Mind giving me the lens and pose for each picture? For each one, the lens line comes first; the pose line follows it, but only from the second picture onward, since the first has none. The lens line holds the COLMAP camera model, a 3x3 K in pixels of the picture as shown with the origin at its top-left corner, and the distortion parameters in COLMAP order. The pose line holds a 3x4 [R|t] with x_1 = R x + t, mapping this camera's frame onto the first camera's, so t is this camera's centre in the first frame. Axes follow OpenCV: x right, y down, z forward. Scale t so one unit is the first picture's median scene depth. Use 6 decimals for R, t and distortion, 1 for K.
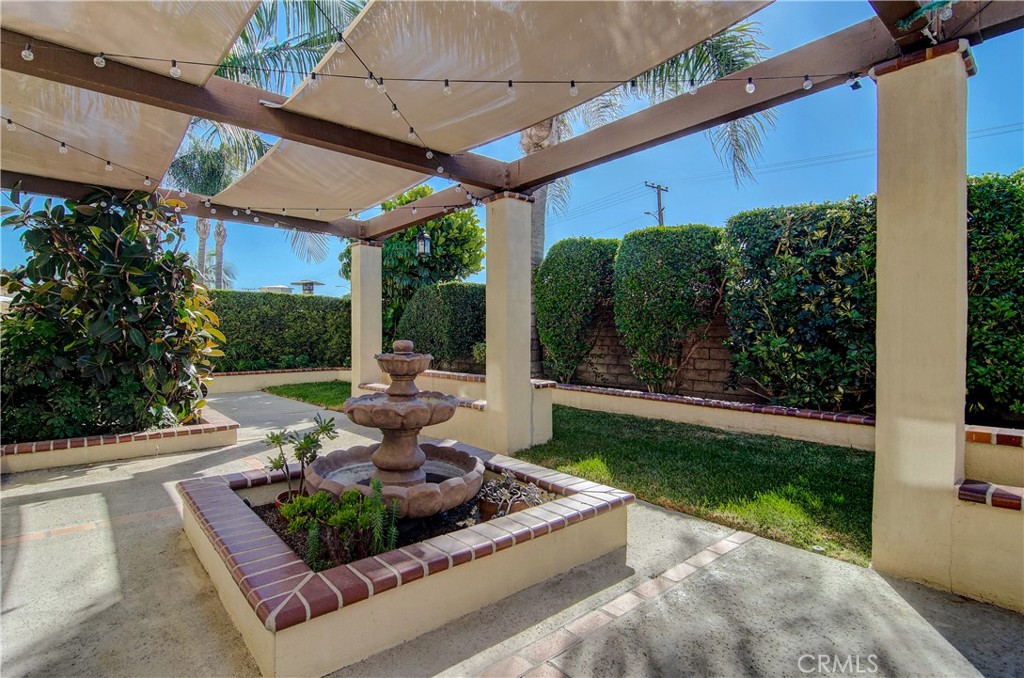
lens RADIAL K [[499.3, 0, 515.2], [0, 499.3, 343.2], [0, 0, 1]] dist [-0.004825, -0.000961]
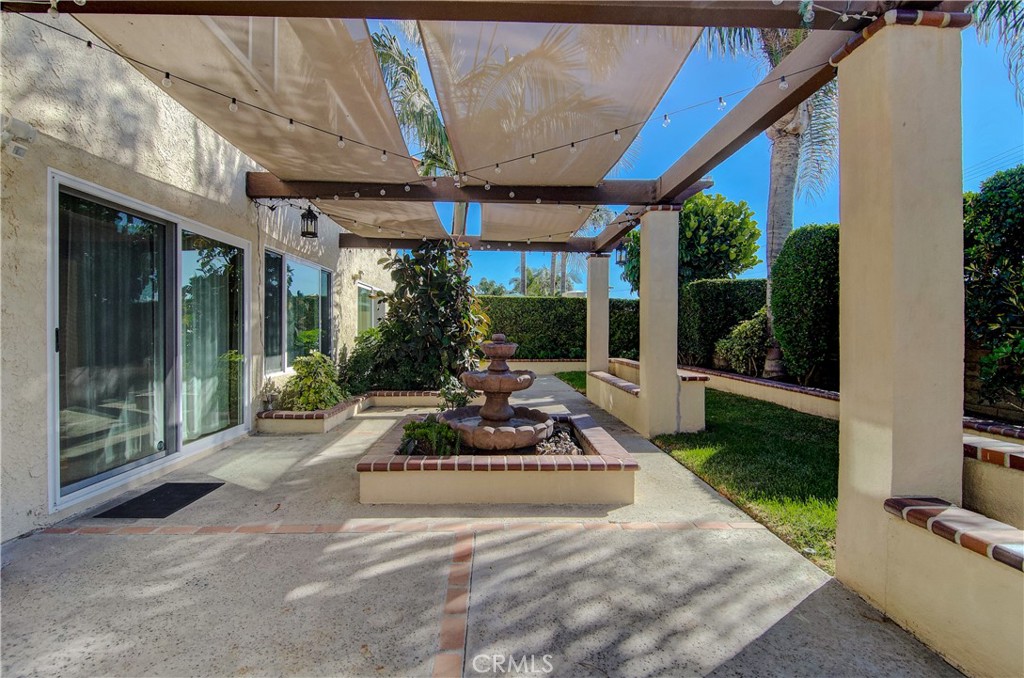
lens RADIAL K [[499.3, 0, 515.2], [0, 499.3, 336.3], [0, 0, 1]] dist [-0.004825, -0.000961]
pose [[0.767338, 0.009216, -0.641176, 0.439095], [-0.013804, 0.999902, -0.002149, 0.002001], [0.641094, 0.010500, 0.767391, -0.066295]]
